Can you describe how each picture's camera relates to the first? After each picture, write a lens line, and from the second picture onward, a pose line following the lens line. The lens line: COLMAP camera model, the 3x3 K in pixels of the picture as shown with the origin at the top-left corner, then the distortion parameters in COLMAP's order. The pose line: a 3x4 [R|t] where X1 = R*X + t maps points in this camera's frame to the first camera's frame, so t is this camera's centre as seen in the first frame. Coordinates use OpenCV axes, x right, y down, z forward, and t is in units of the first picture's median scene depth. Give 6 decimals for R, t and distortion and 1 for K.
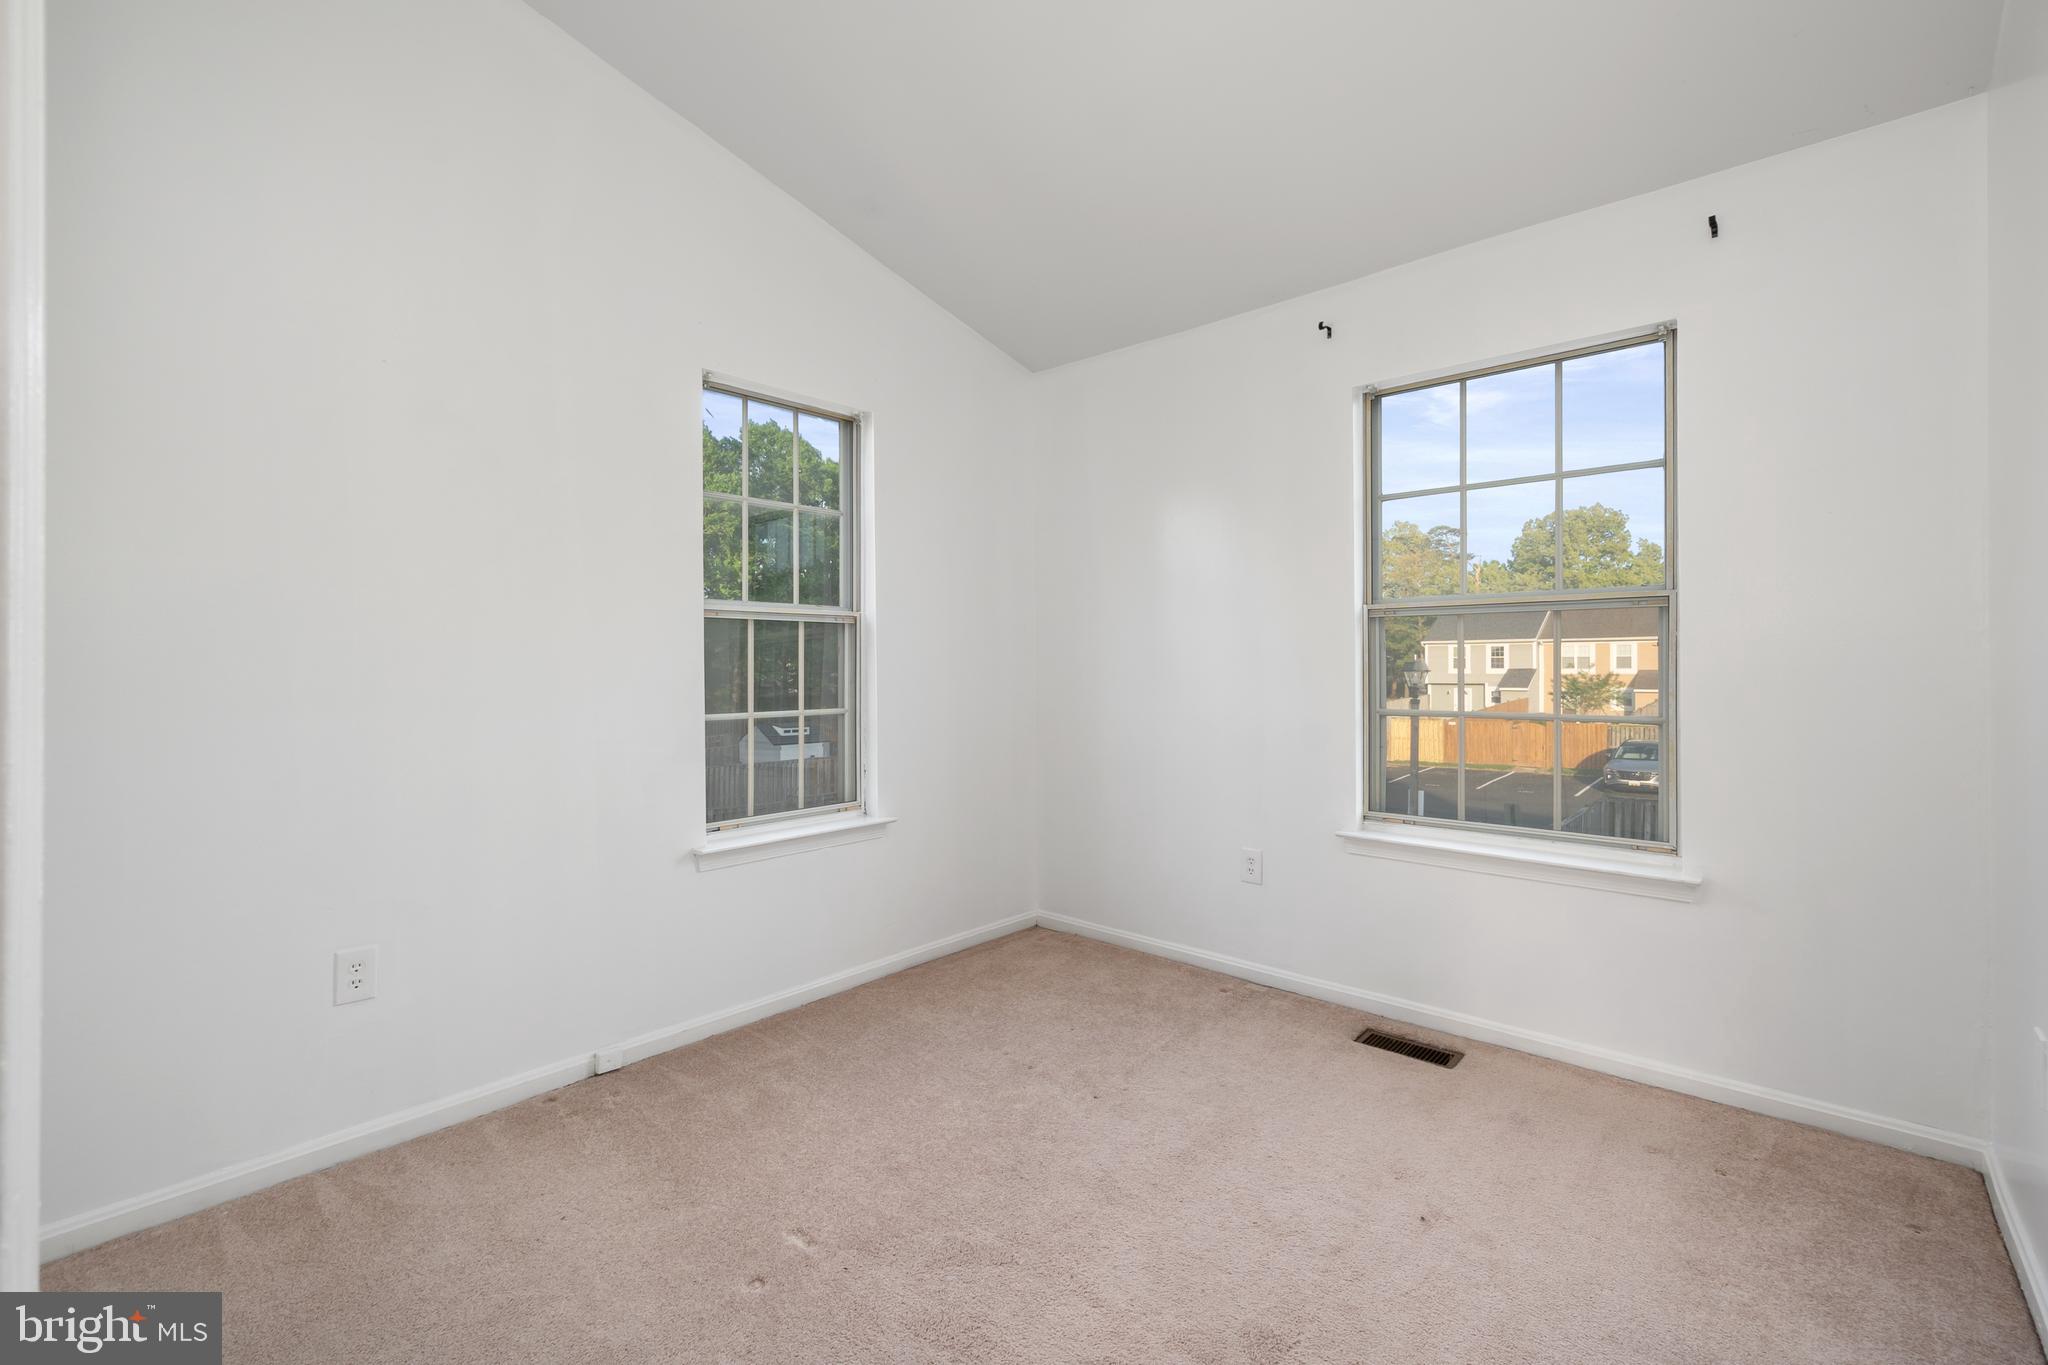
lens RADIAL K [[882.9, 0, 1021.5], [0, 882.9, 675.0], [0, 0, 1]] dist [-0.002200, -0.000028]
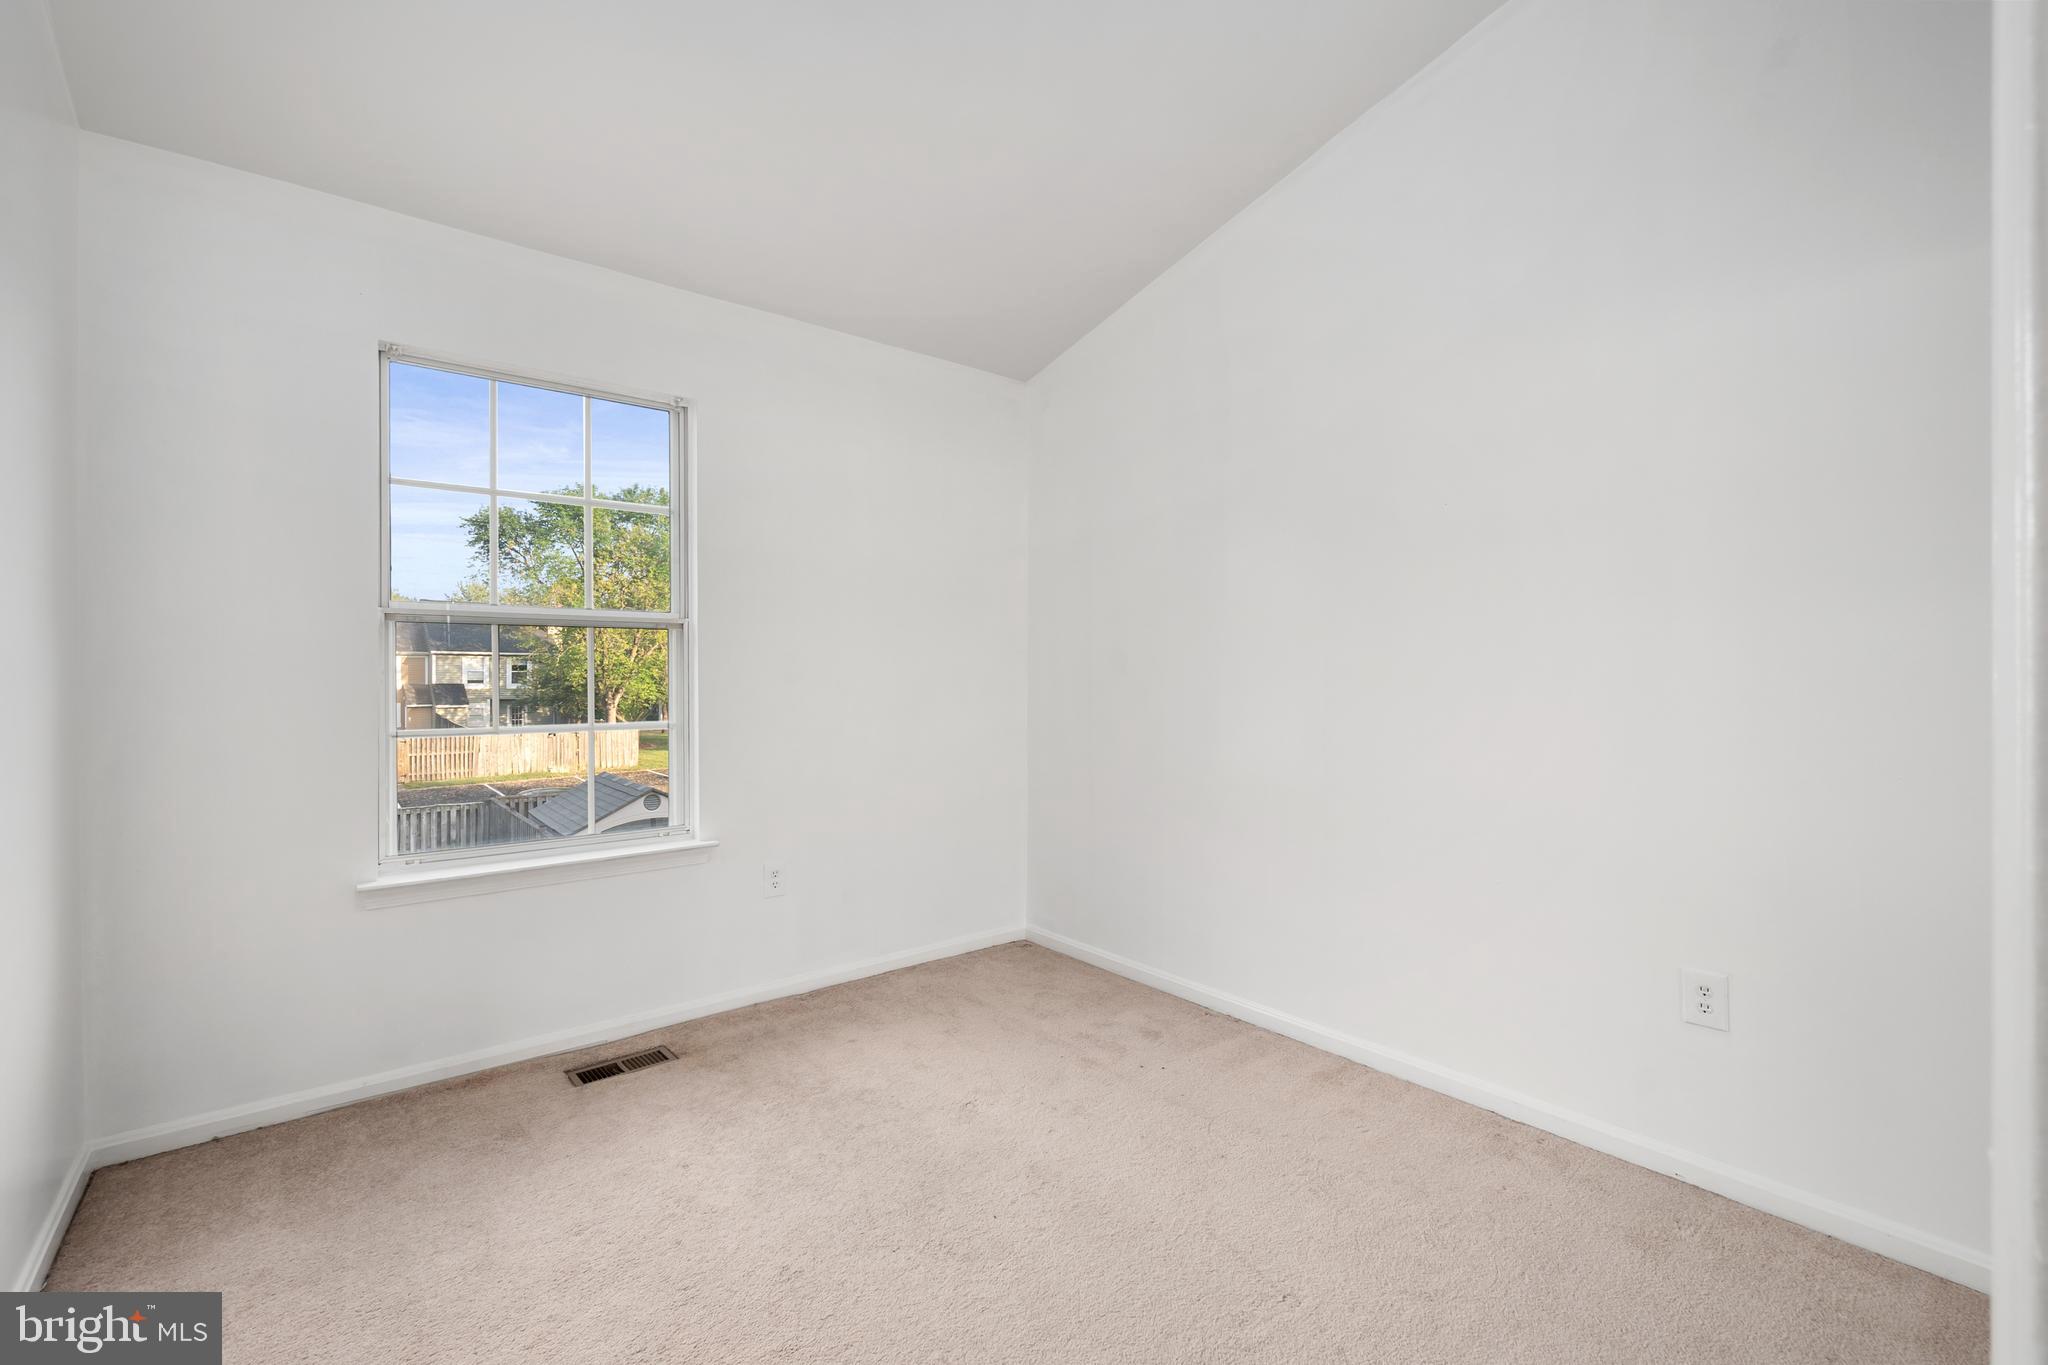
lens RADIAL K [[882.9, 0, 1021.5], [0, 882.9, 675.0], [0, 0, 1]] dist [-0.002200, -0.000028]
pose [[0.139313, -0.000292, 0.990248, -0.469842], [0.011532, 0.999933, -0.001328, -0.010647], [-0.990181, 0.011605, 0.139307, 0.397869]]
